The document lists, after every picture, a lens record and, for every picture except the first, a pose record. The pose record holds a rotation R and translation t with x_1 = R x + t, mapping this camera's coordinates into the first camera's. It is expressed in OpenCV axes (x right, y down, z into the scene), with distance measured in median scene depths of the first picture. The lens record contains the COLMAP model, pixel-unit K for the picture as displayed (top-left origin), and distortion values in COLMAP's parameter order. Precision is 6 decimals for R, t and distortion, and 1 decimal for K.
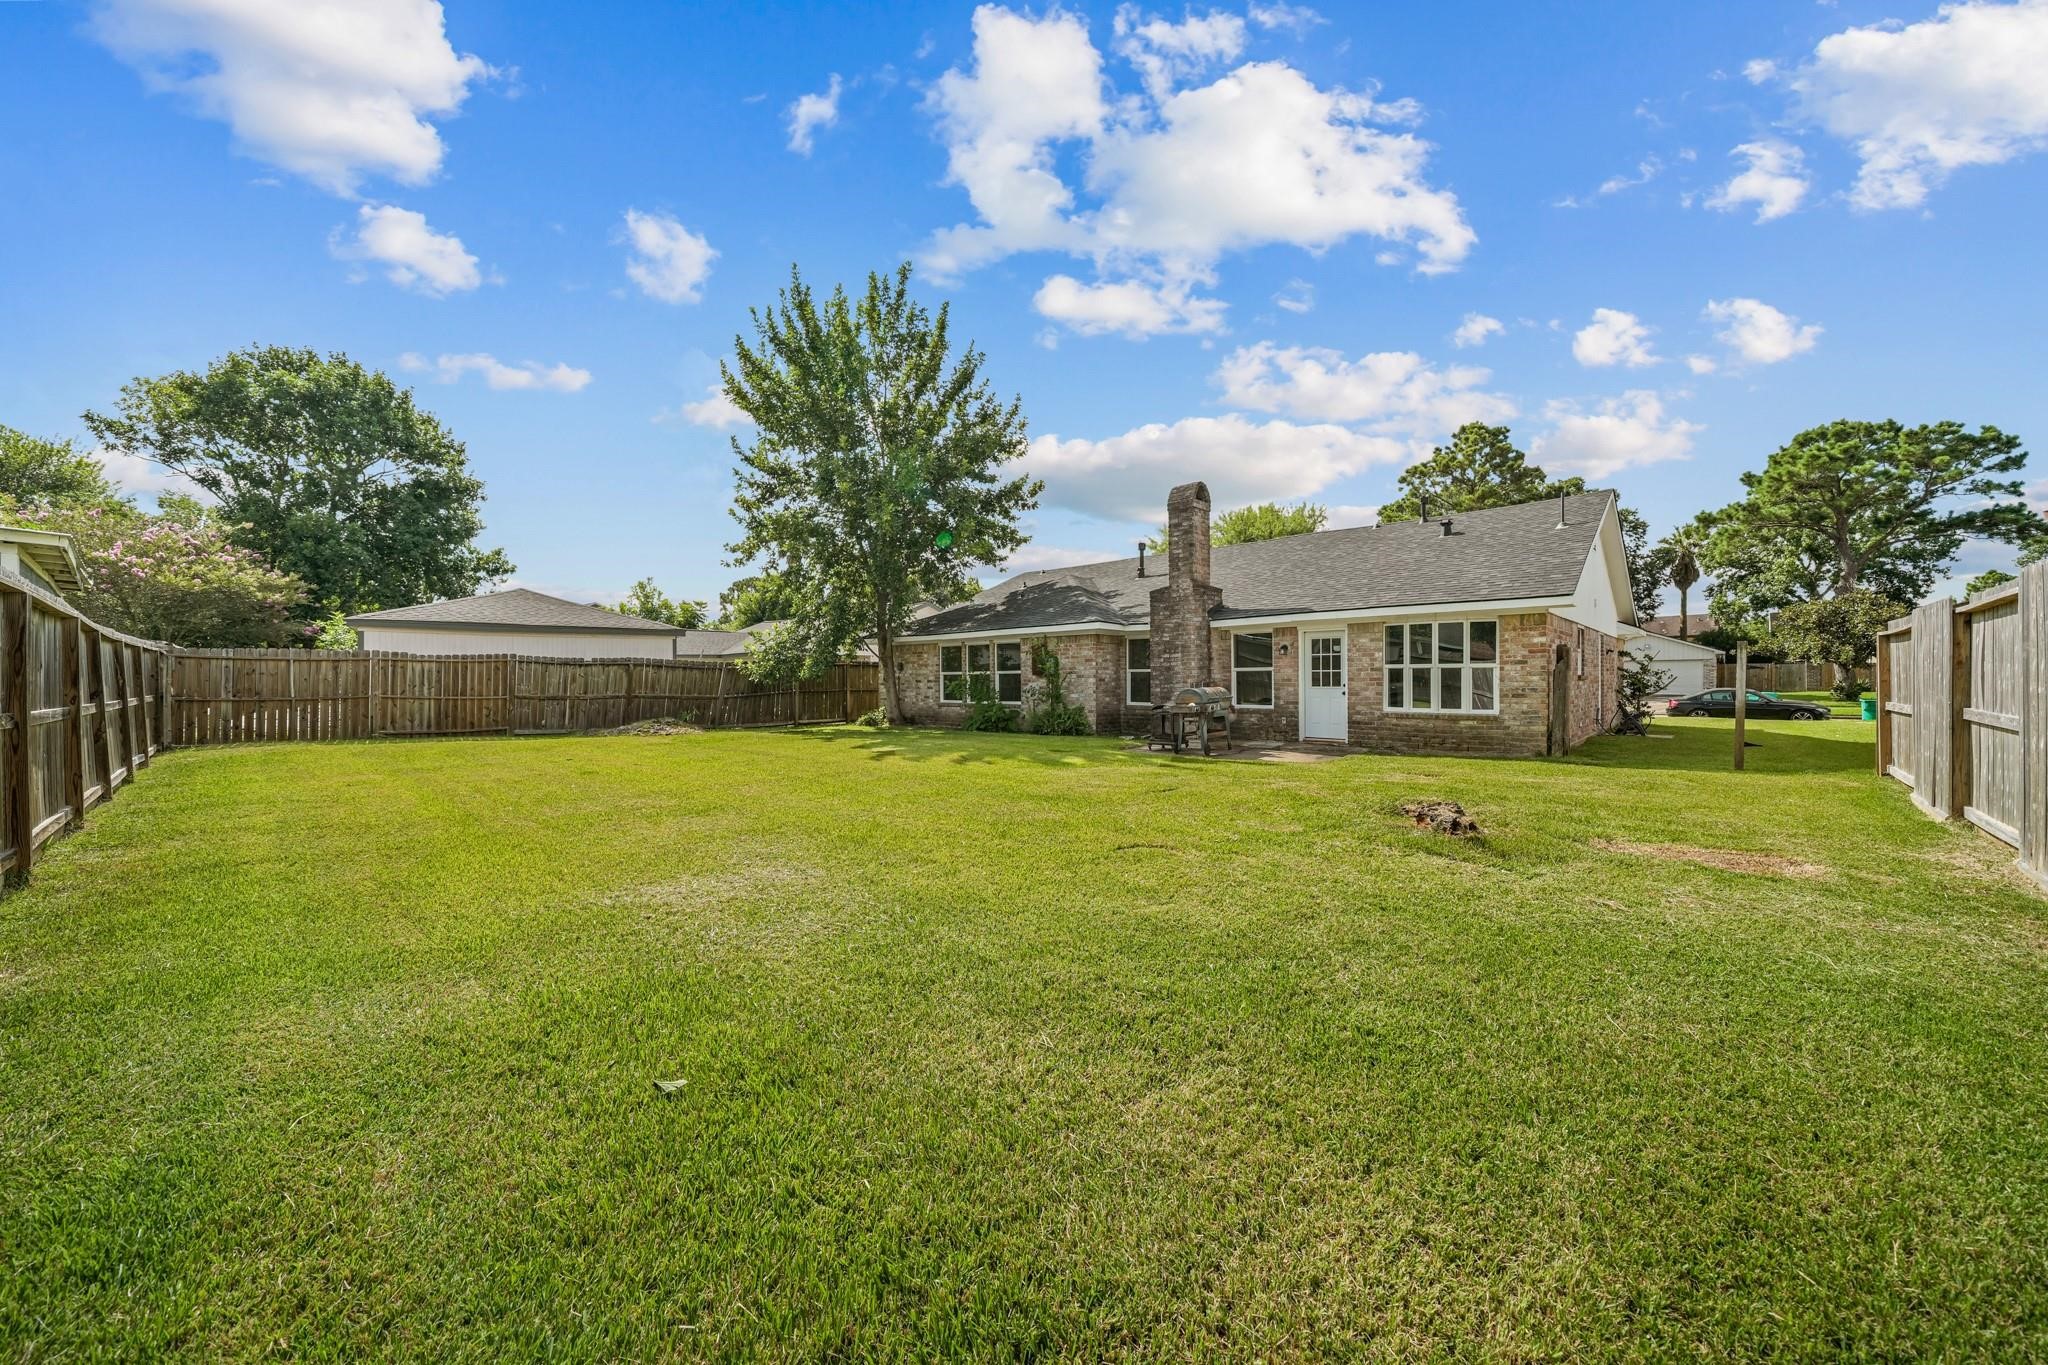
lens RADIAL K [[783.5, 0, 1022.8], [0, 783.5, 690.0], [0, 0, 1]] dist [0.001663, -0.000051]
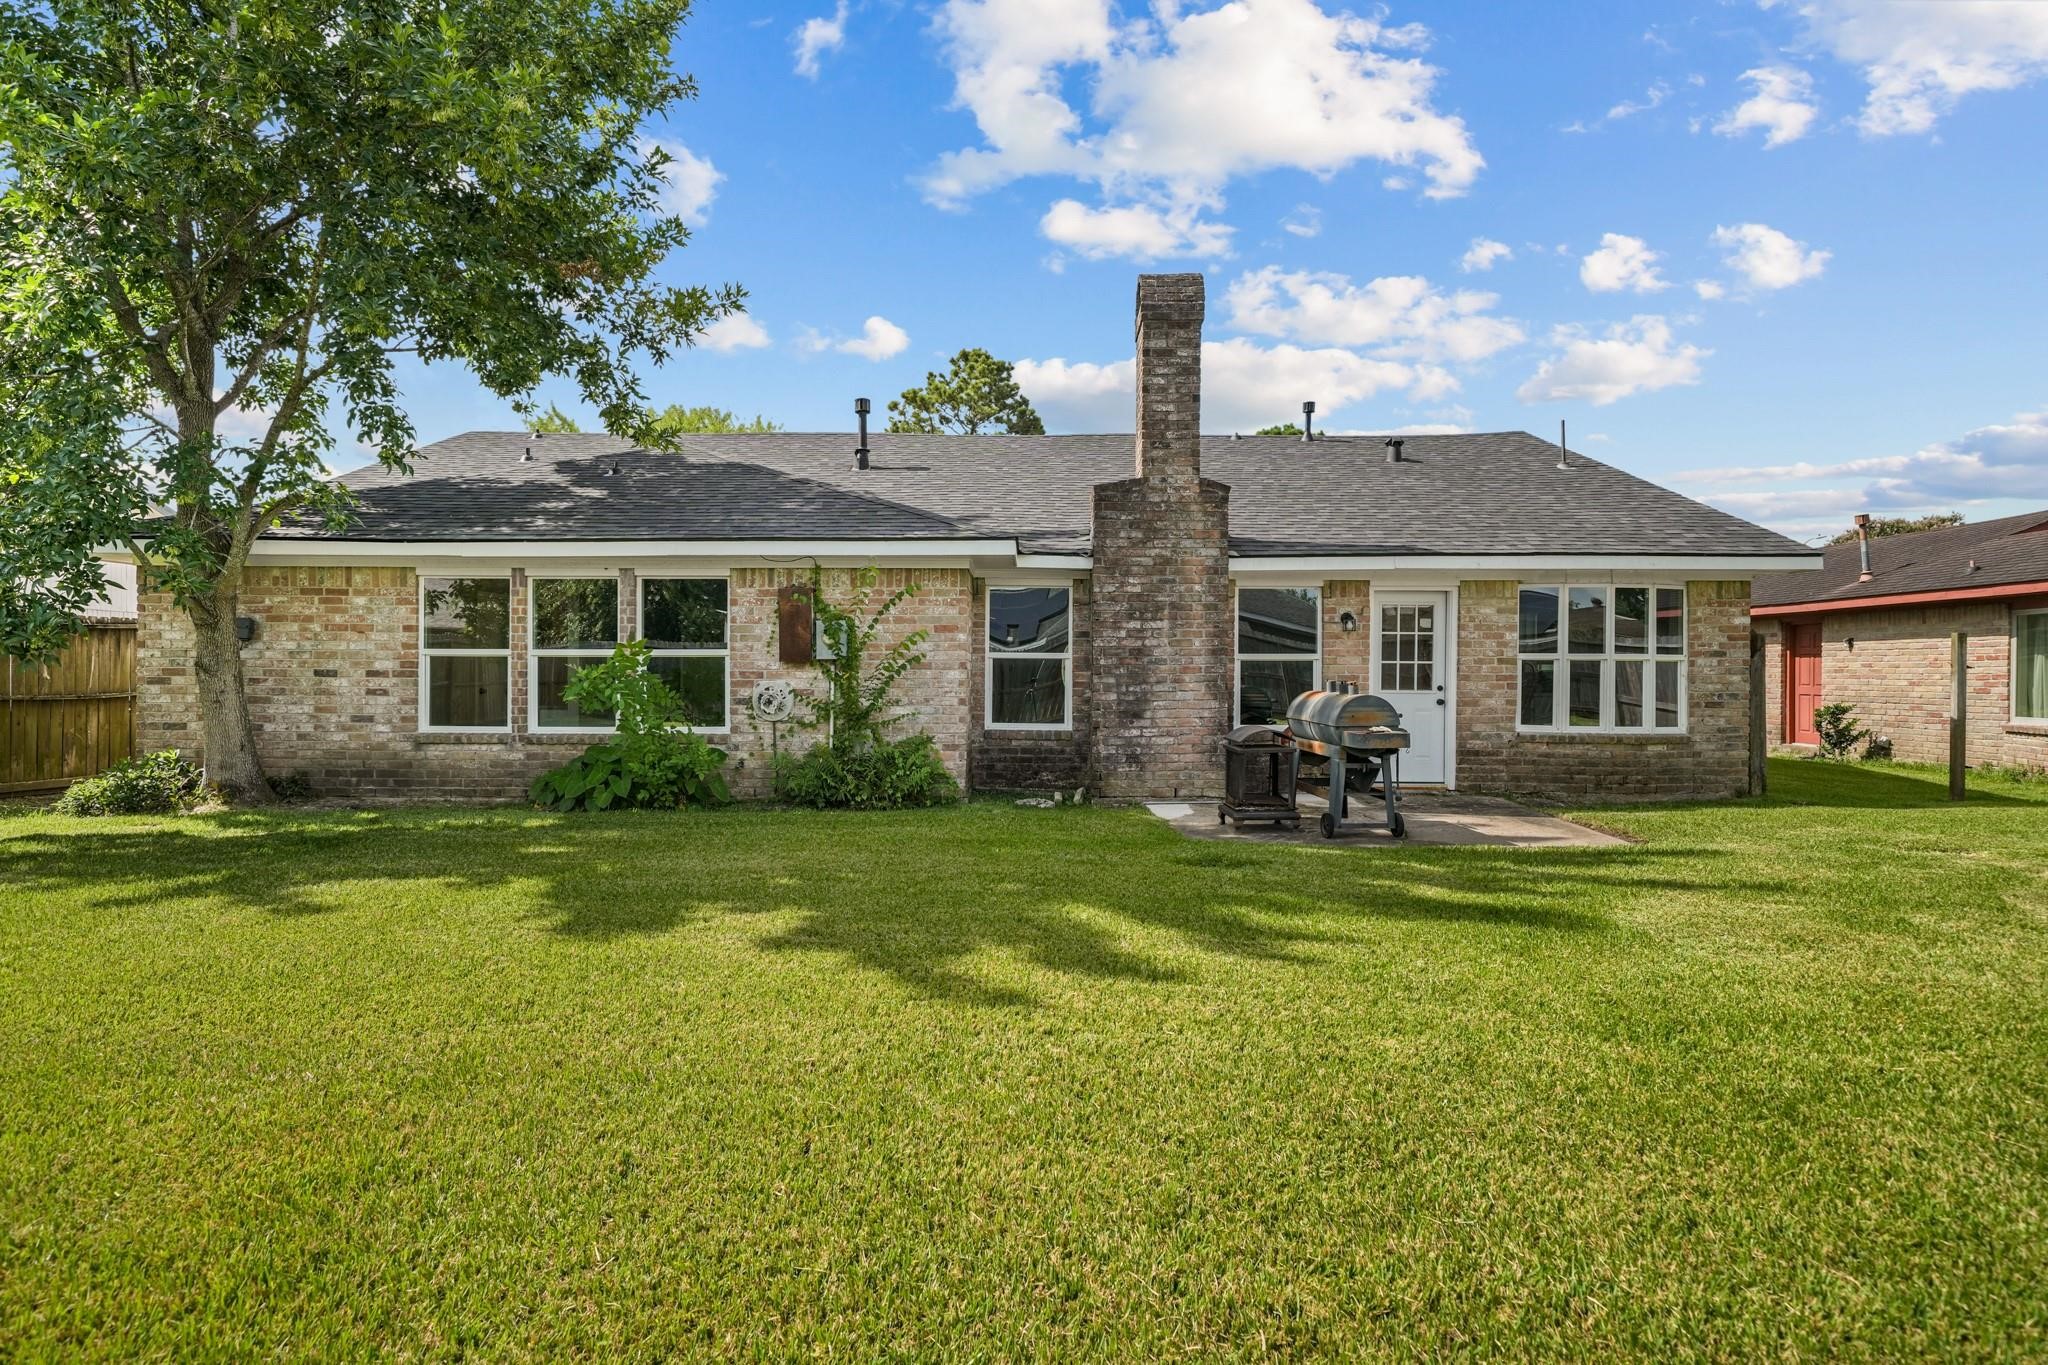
lens RADIAL K [[1028.7, 0, 1025.3], [0, 1028.7, 670.2], [0, 0, 1]] dist [-0.020045, 0.000025]
pose [[0.721457, 0.008157, 0.692411, -0.313008], [0.000492, 0.999924, -0.012292, -0.009536], [-0.692459, 0.009209, 0.721398, 0.641030]]
